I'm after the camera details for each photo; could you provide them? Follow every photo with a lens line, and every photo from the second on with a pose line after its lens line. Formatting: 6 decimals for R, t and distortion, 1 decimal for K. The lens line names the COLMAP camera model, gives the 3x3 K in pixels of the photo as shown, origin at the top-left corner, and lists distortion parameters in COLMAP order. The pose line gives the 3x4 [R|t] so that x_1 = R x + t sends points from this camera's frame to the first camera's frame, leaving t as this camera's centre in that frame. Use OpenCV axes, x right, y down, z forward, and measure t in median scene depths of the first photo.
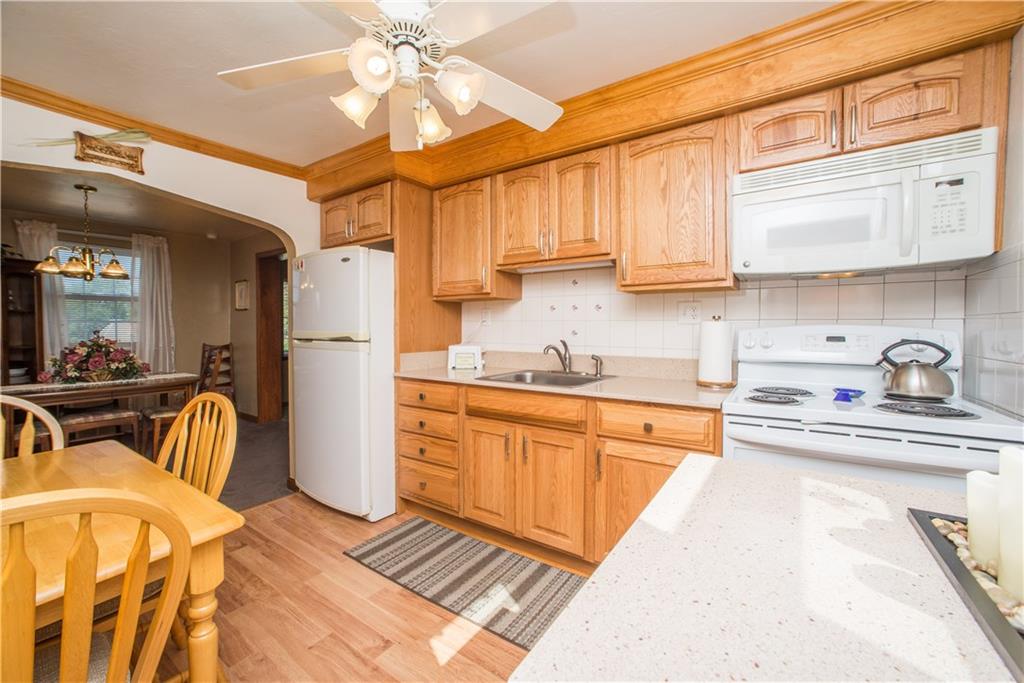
lens RADIAL K [[415.3, 0, 514.1], [0, 415.3, 336.7], [0, 0, 1]] dist [-0.046471, 0.019169]
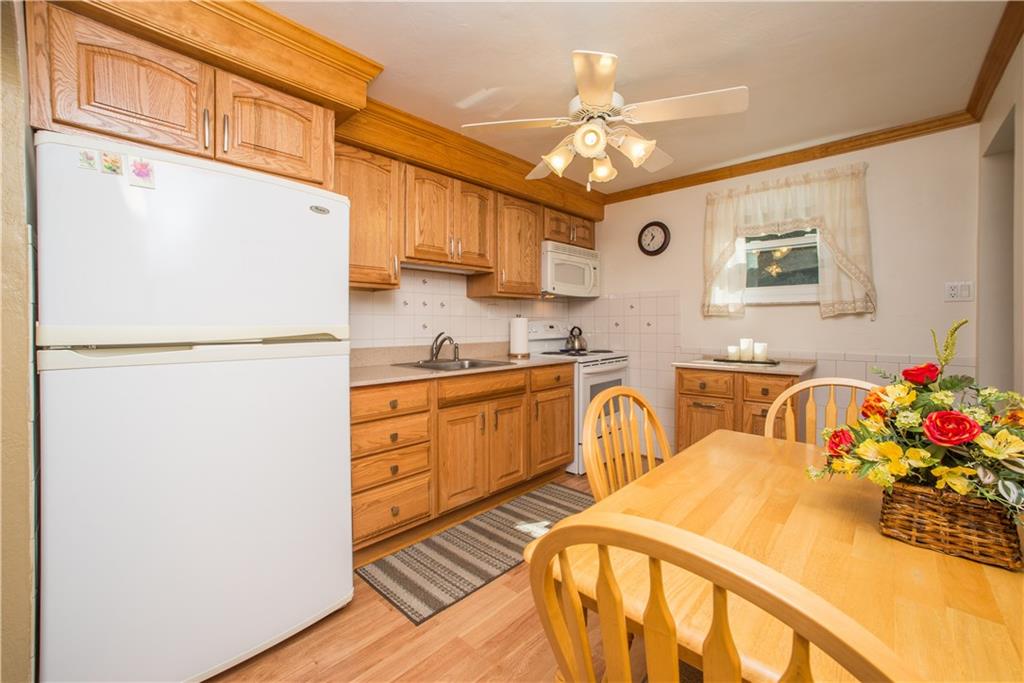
lens RADIAL K [[420.4, 0, 509.1], [0, 420.4, 331.4], [0, 0, 1]] dist [-0.044363, 0.020362]
pose [[0.154280, -0.017738, 0.987868, -1.079884], [0.025005, 0.999589, 0.014043, -0.006546], [-0.987711, 0.022535, 0.154660, 0.682136]]
